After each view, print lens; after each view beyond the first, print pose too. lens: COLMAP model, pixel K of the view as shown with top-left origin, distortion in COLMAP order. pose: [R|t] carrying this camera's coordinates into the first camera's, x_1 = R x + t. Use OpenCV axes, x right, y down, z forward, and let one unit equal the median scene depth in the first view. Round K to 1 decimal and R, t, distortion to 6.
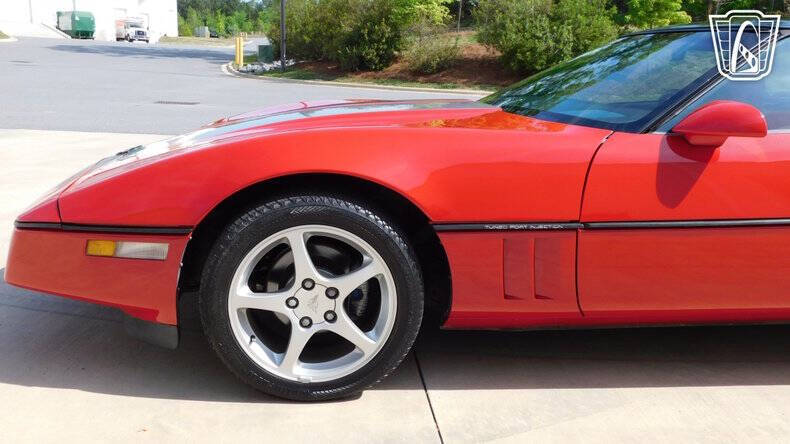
lens RADIAL K [[672.8, 0, 395.0], [0, 672.8, 222.0], [0, 0, 1]] dist [-0.007619, 0.000099]
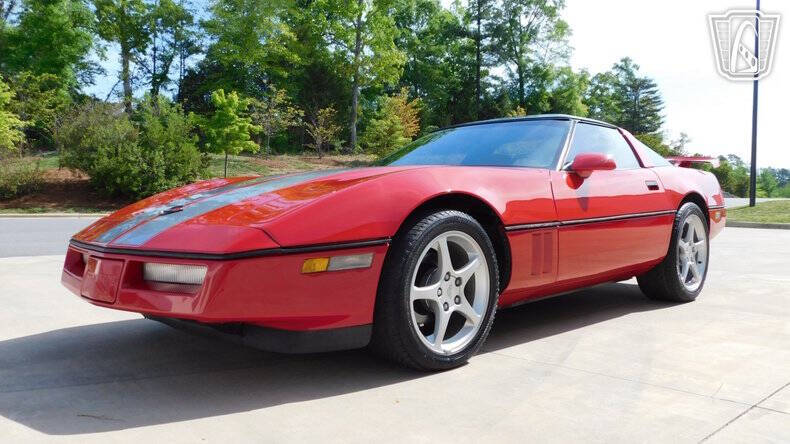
lens RADIAL K [[636.6, 0, 395.3], [0, 636.6, 216.0], [0, 0, 1]] dist [-0.004837, 0.003747]
pose [[0.777419, -0.049335, 0.627045, -0.088920], [0.169443, 0.976491, -0.133248, 0.011038], [-0.605729, 0.209838, 0.767502, 0.003635]]
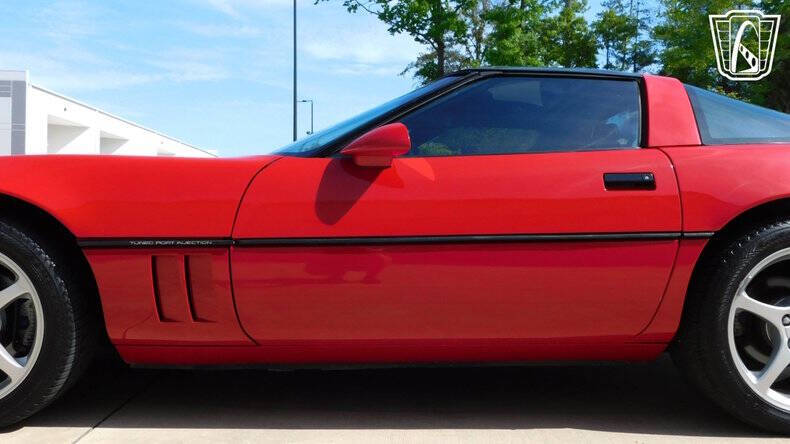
lens RADIAL K [[672.8, 0, 395.0], [0, 672.8, 222.0], [0, 0, 1]] dist [-0.007619, 0.000099]
pose [[0.998344, -0.023701, -0.052421, 0.050403], [0.010942, 0.972792, -0.231424, 0.018436], [0.056479, 0.230467, 0.971440, 0.003896]]
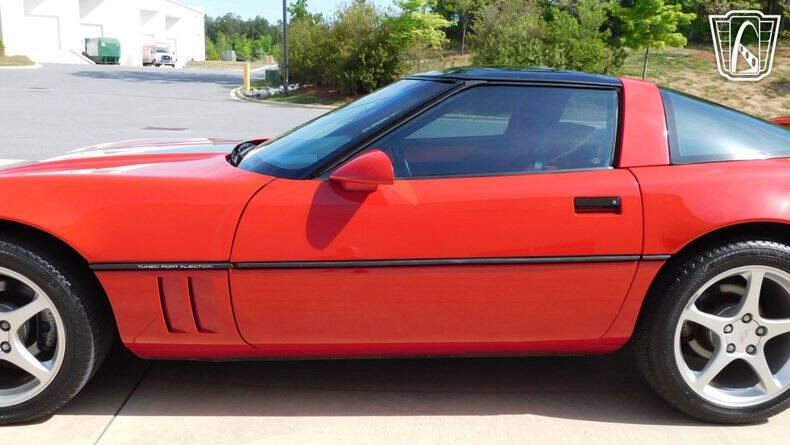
lens RADIAL K [[672.8, 0, 395.0], [0, 672.8, 222.5], [0, 0, 1]] dist [-0.007619, 0.000099]
pose [[0.999004, 0.000201, -0.044625, 0.052311], [-0.001490, 0.999583, -0.028840, -0.002922], [0.044600, 0.028878, 0.998587, -0.006732]]
